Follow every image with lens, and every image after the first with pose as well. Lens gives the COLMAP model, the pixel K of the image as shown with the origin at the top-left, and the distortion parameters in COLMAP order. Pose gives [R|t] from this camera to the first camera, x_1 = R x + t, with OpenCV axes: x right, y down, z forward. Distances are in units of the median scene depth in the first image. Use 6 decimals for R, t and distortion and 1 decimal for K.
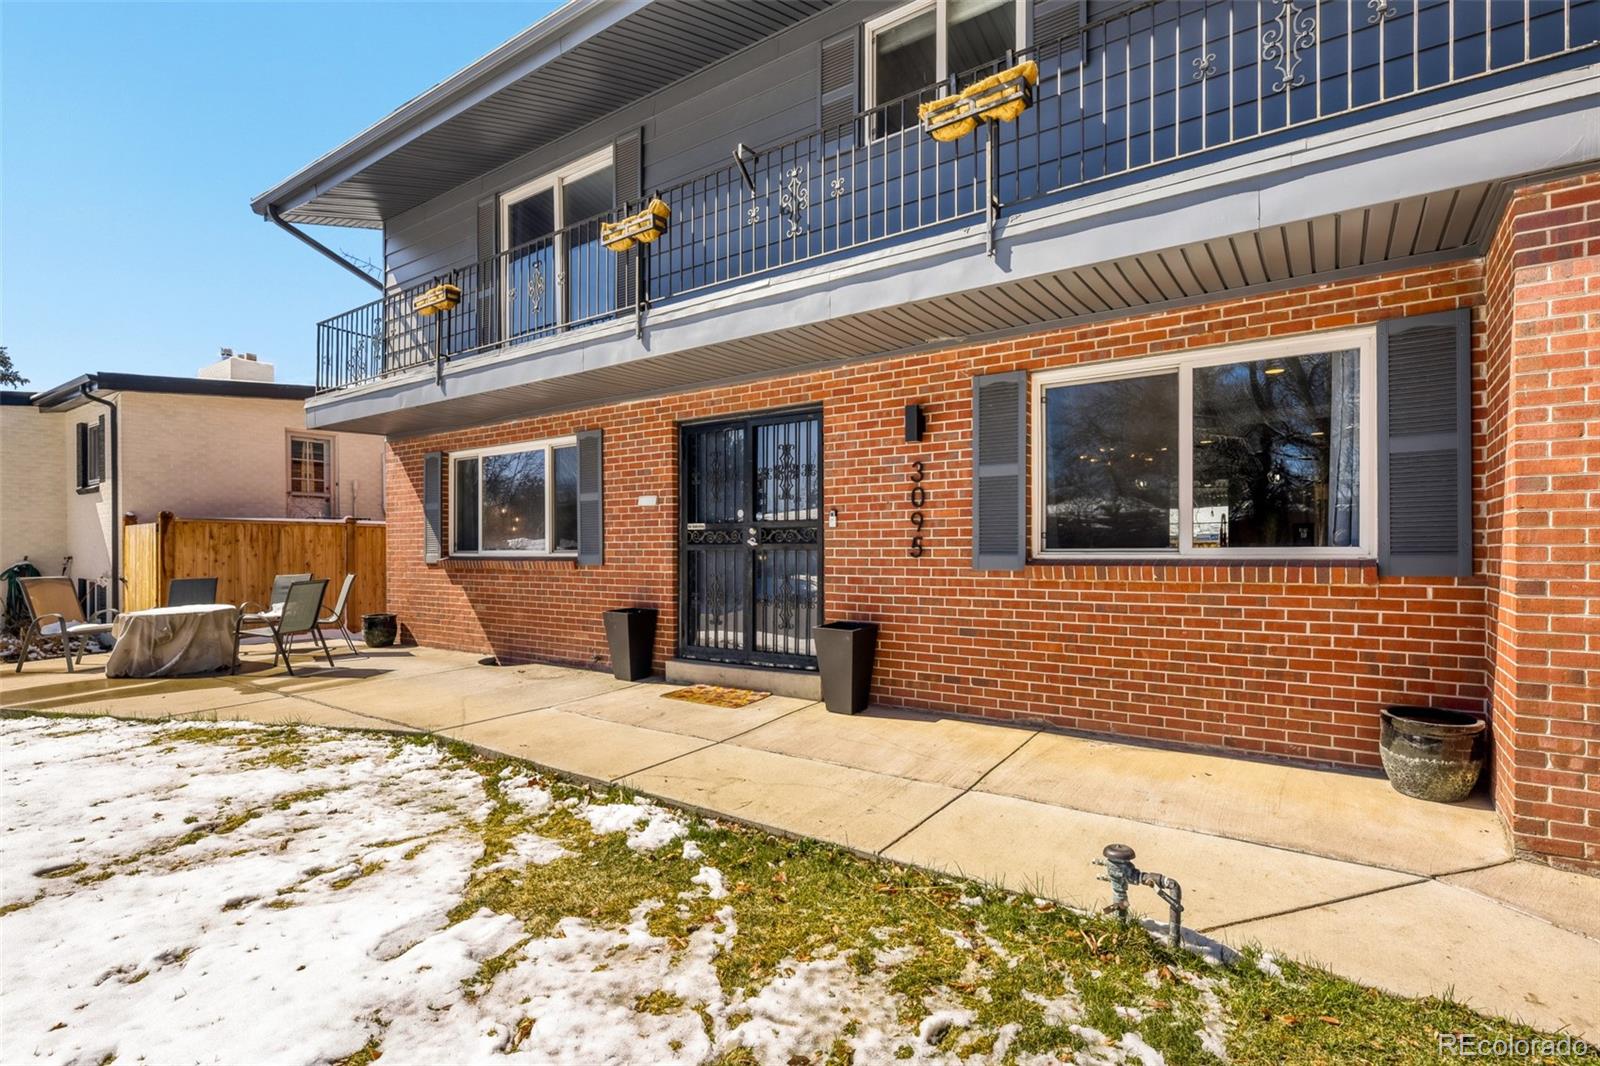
lens RADIAL K [[773.5, 0, 799.4], [0, 773.5, 545.2], [0, 0, 1]] dist [0.002144, -0.000278]
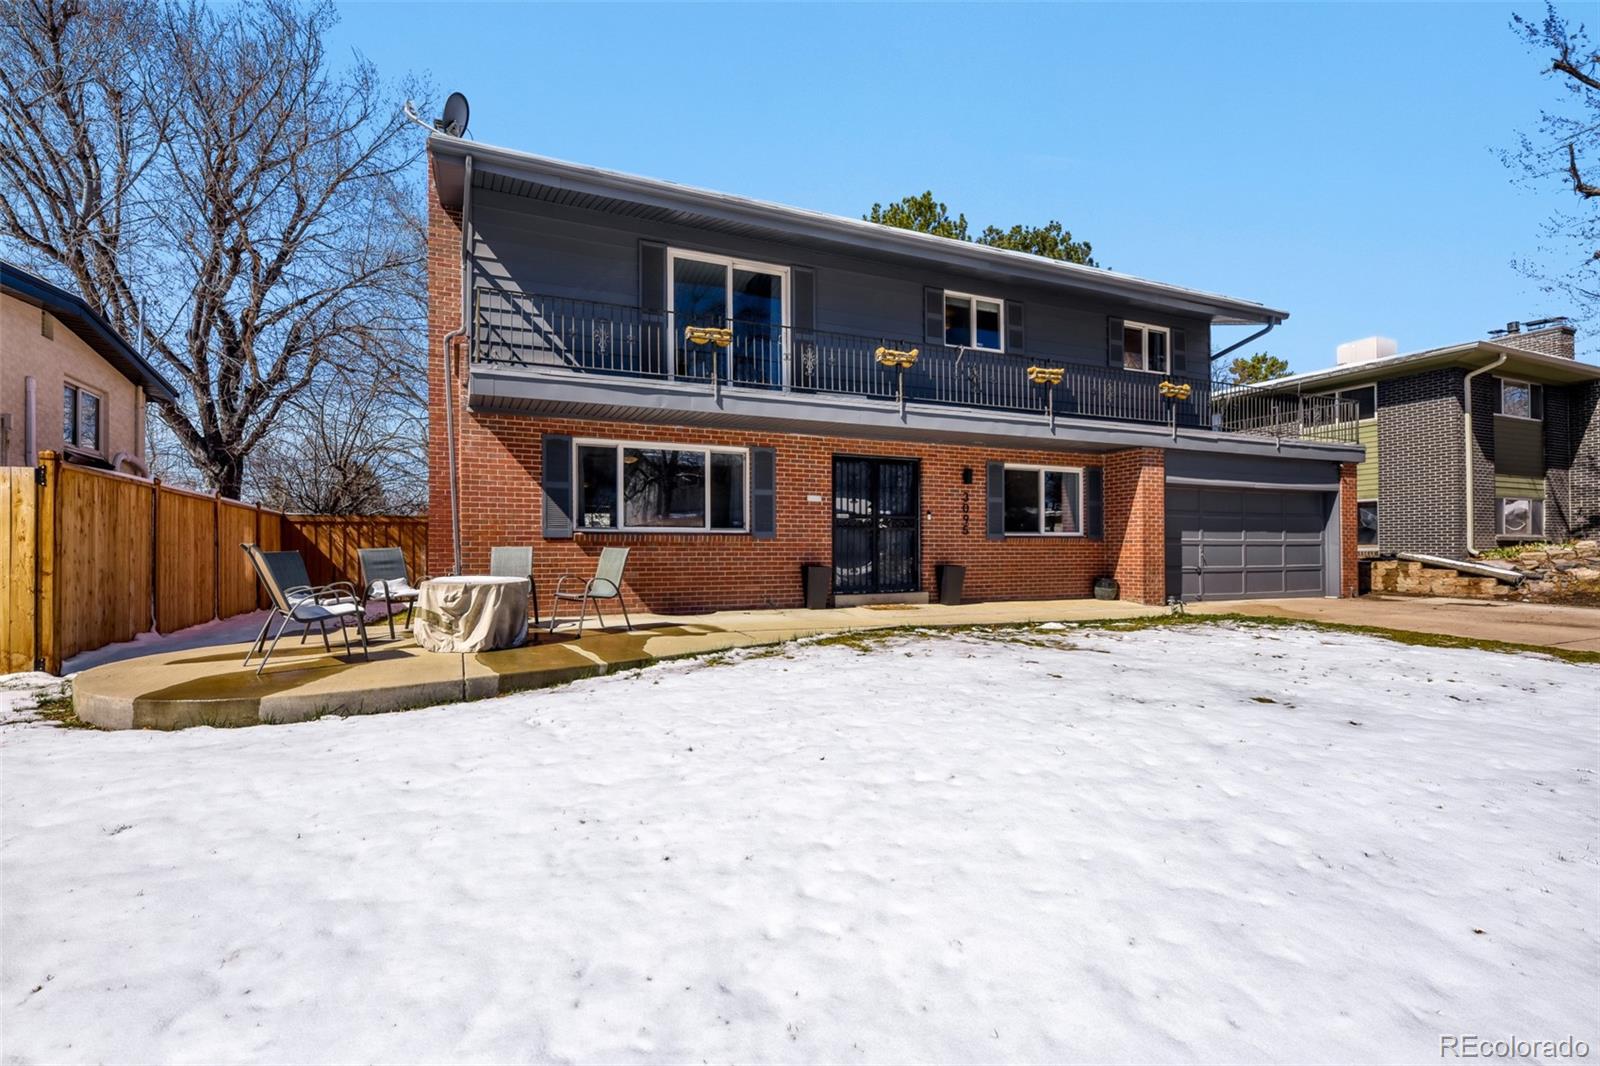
lens RADIAL K [[773.5, 0, 799.6], [0, 773.5, 542.7], [0, 0, 1]] dist [0.002144, -0.000278]
pose [[0.499548, 0.012029, 0.866202, -1.636739], [-0.006336, 0.999928, -0.010231, 0.052486], [-0.866263, -0.000377, 0.499588, 0.222096]]
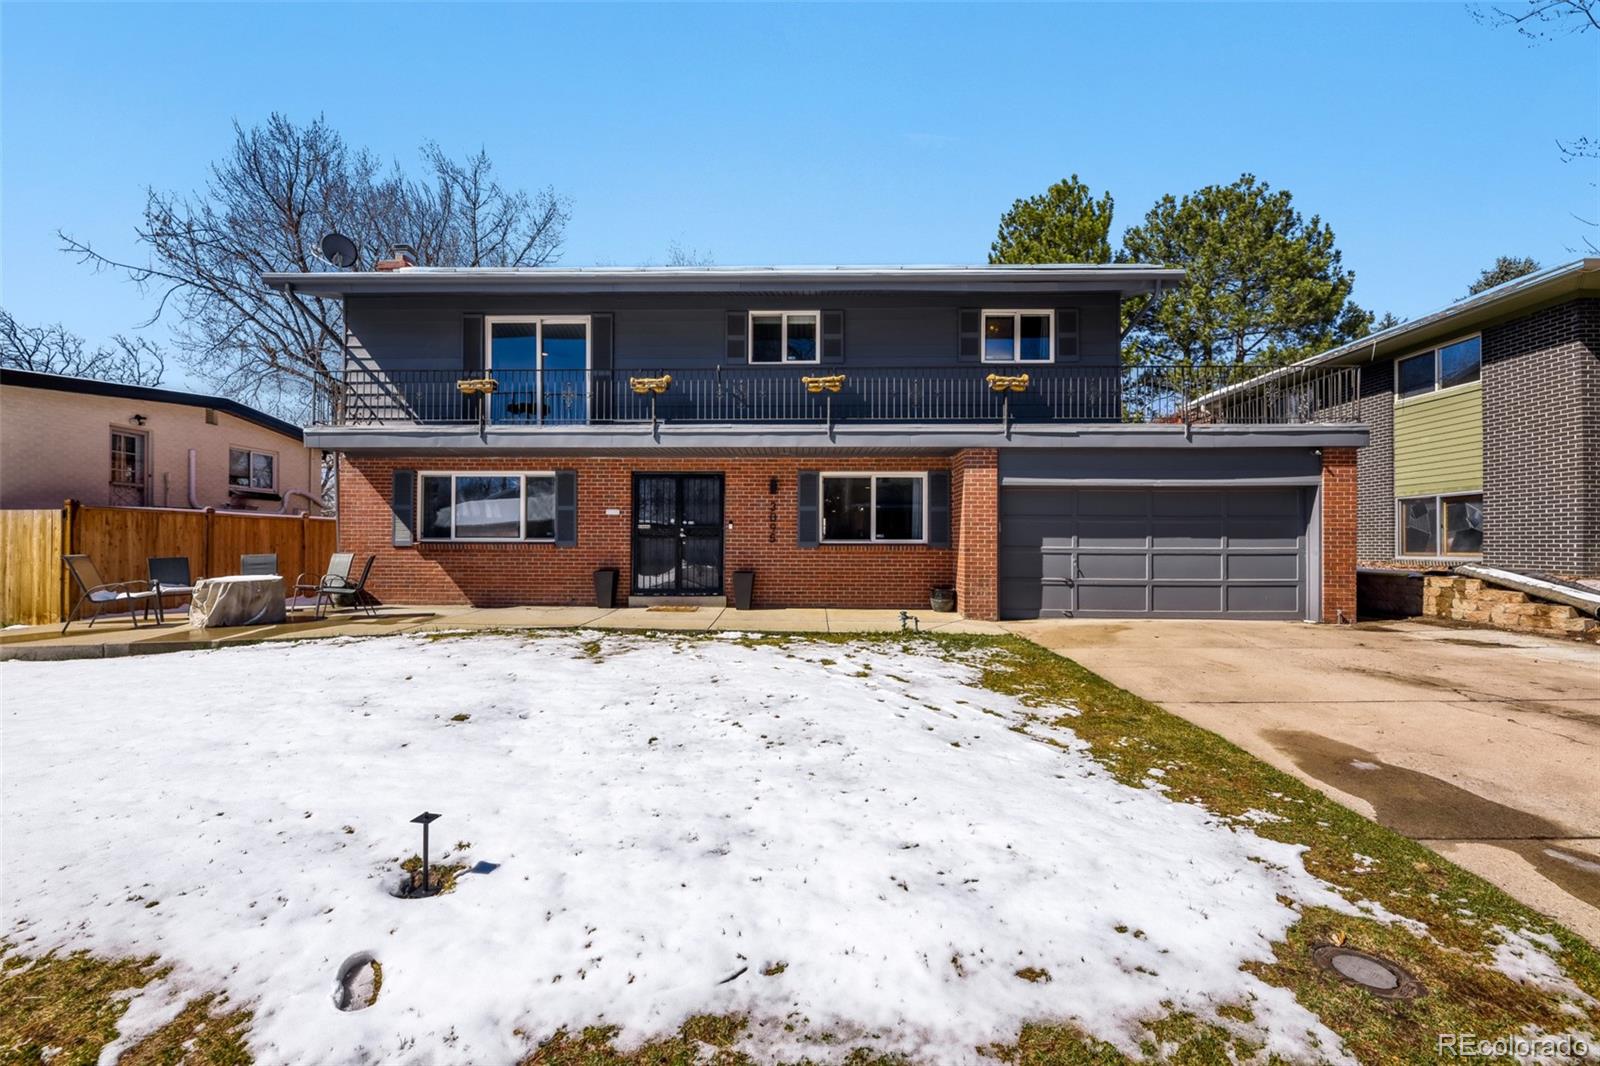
lens RADIAL K [[711.5, 0, 789.4], [0, 711.5, 536.4], [0, 0, 1]] dist [-0.000253, 0.000339]
pose [[0.835043, 0.012486, 0.550042, -0.796043], [-0.010421, 0.999922, -0.006877, 0.009117], [-0.550085, 0.000010, 0.835108, -0.678068]]
